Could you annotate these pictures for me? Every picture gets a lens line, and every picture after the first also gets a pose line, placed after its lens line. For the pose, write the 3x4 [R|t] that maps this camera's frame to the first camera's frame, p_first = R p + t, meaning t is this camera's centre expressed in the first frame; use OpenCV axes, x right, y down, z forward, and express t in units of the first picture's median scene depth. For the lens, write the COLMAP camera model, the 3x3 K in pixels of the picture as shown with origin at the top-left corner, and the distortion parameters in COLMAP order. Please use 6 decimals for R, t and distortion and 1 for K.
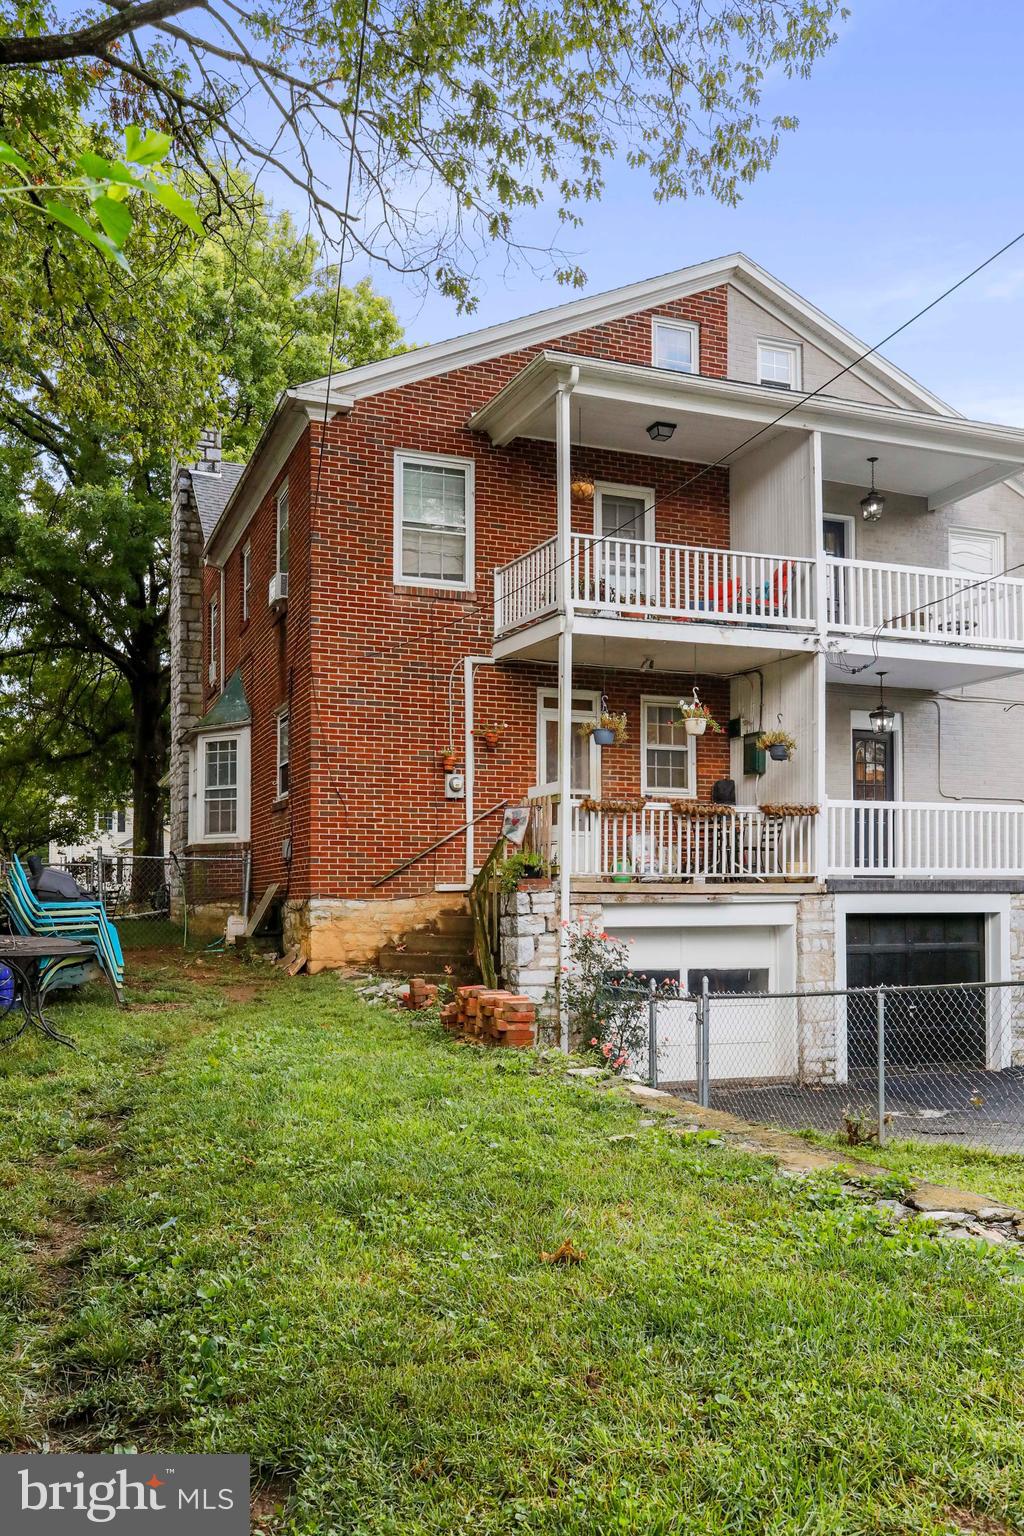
lens RADIAL K [[1236.7, 0, 515.0], [0, 1236.7, 879.1], [0, 0, 1]] dist [-0.005703, 0.003496]
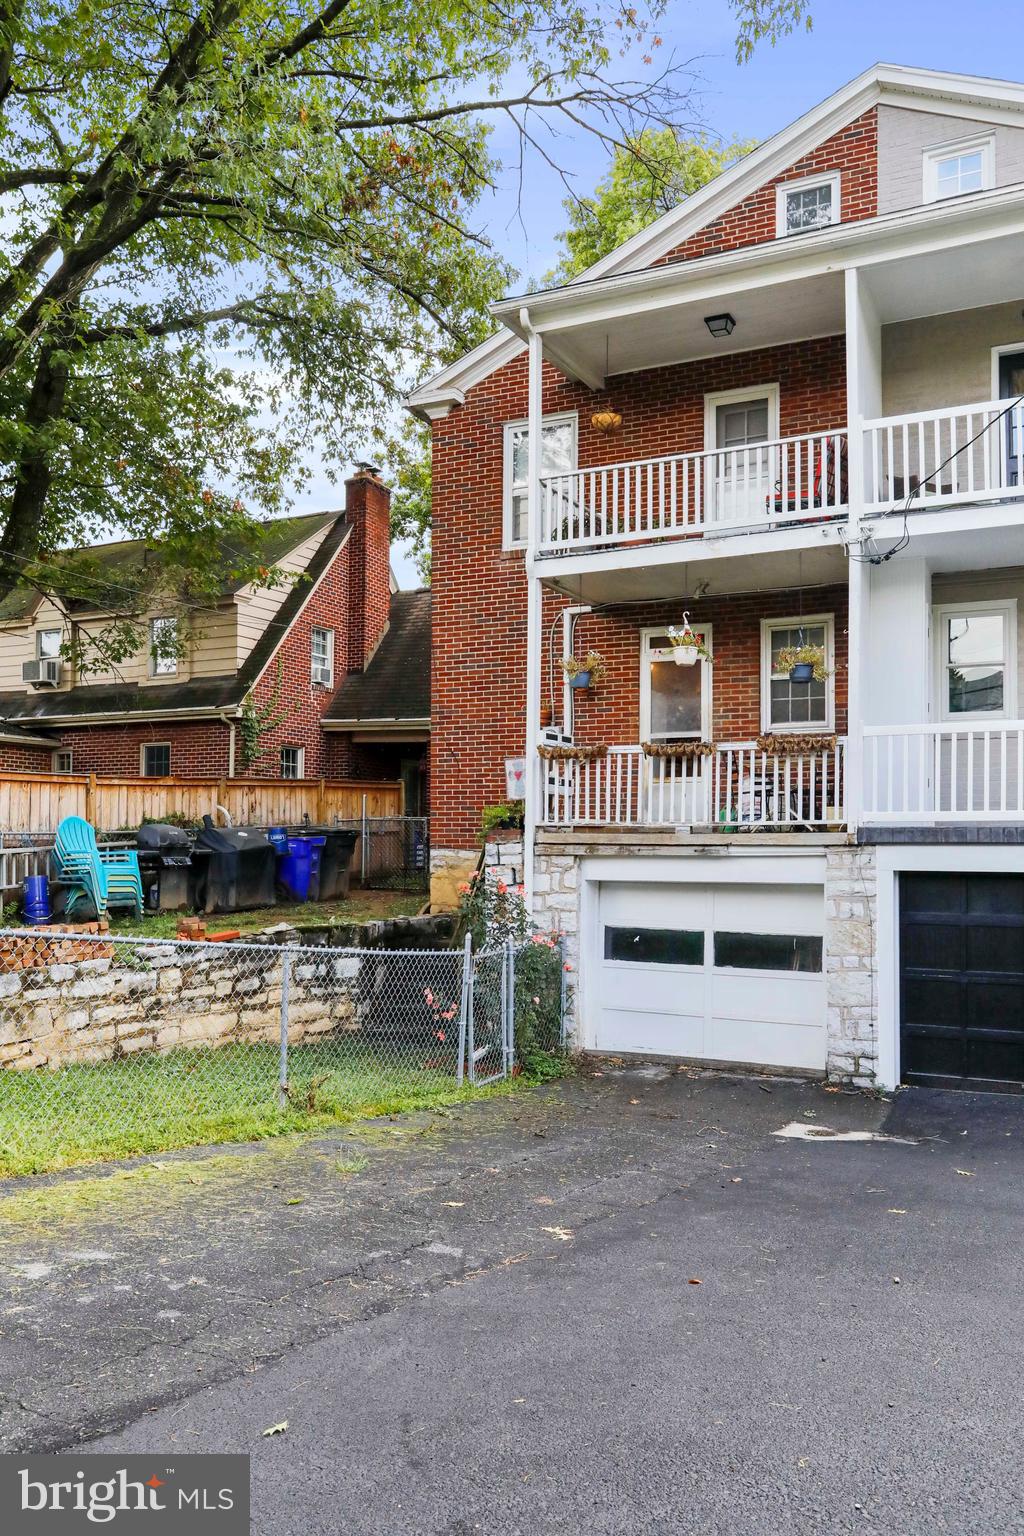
lens RADIAL K [[1209.6, 0, 509.7], [0, 1209.6, 810.9], [0, 0, 1]] dist [-0.010252, 0.038615]
pose [[0.677344, -0.018157, -0.735443, 0.661187], [0.007410, 0.999813, -0.017858, 0.001690], [0.735629, 0.006646, 0.677352, 0.306436]]
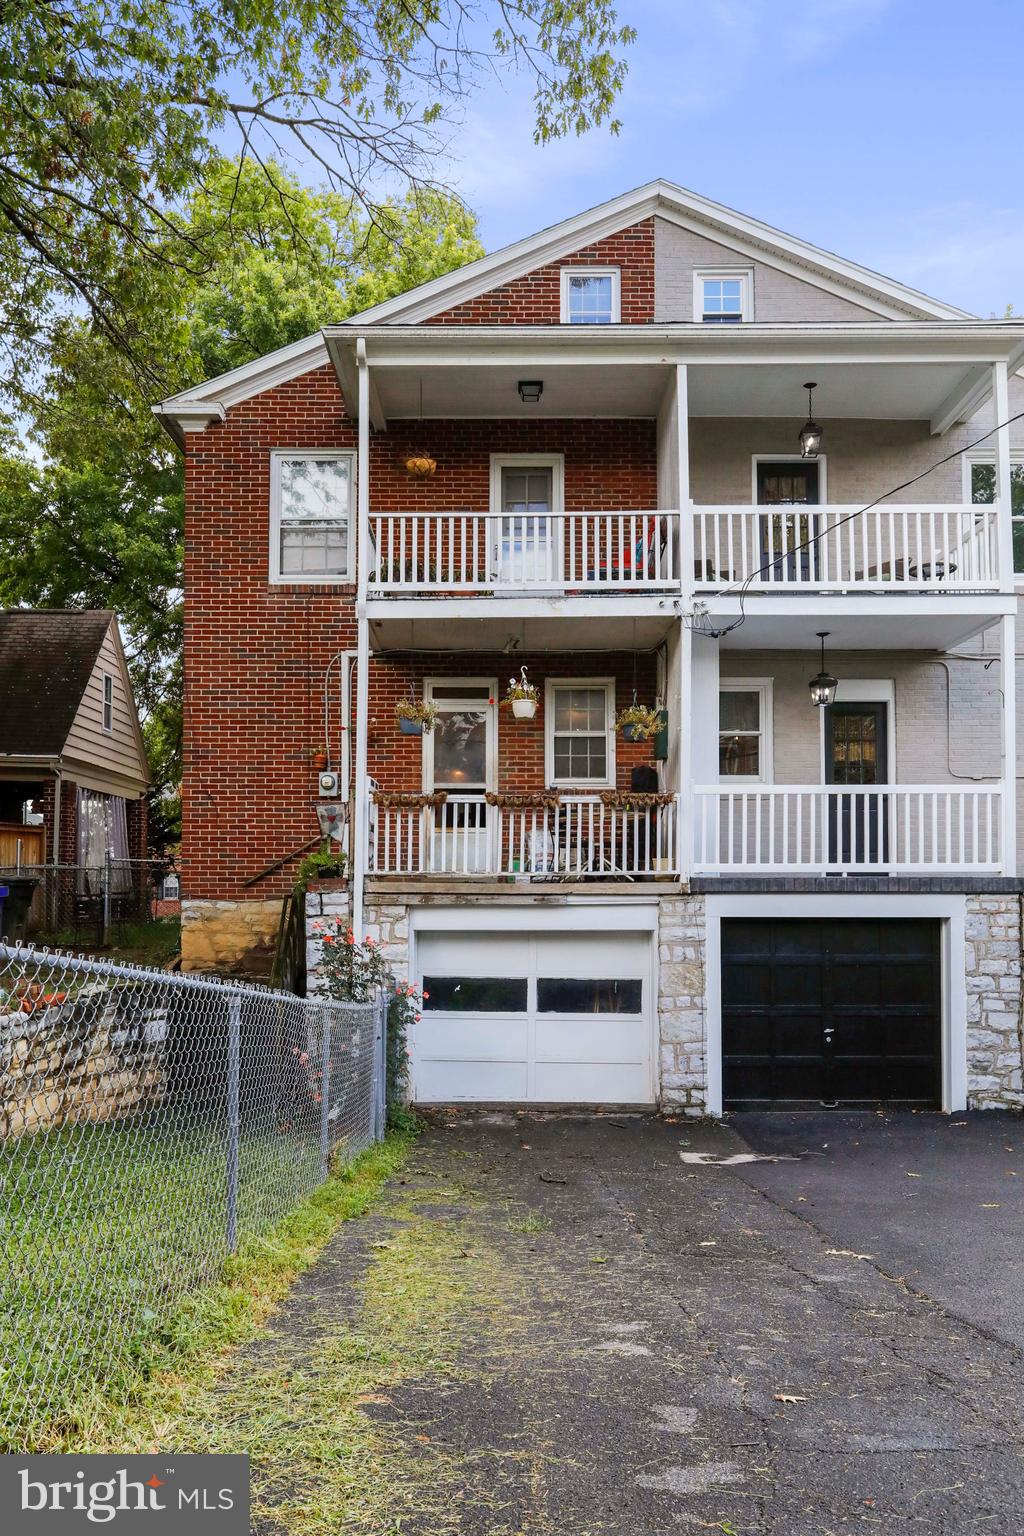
lens RADIAL K [[1227.7, 0, 506.8], [0, 1227.7, 858.6], [0, 0, 1]] dist [-0.006130, 0.010270]
pose [[0.929665, -0.011033, -0.368241, 0.441775], [0.004171, 0.999803, -0.019425, 0.002865], [0.368383, 0.016523, 0.929527, 0.154158]]
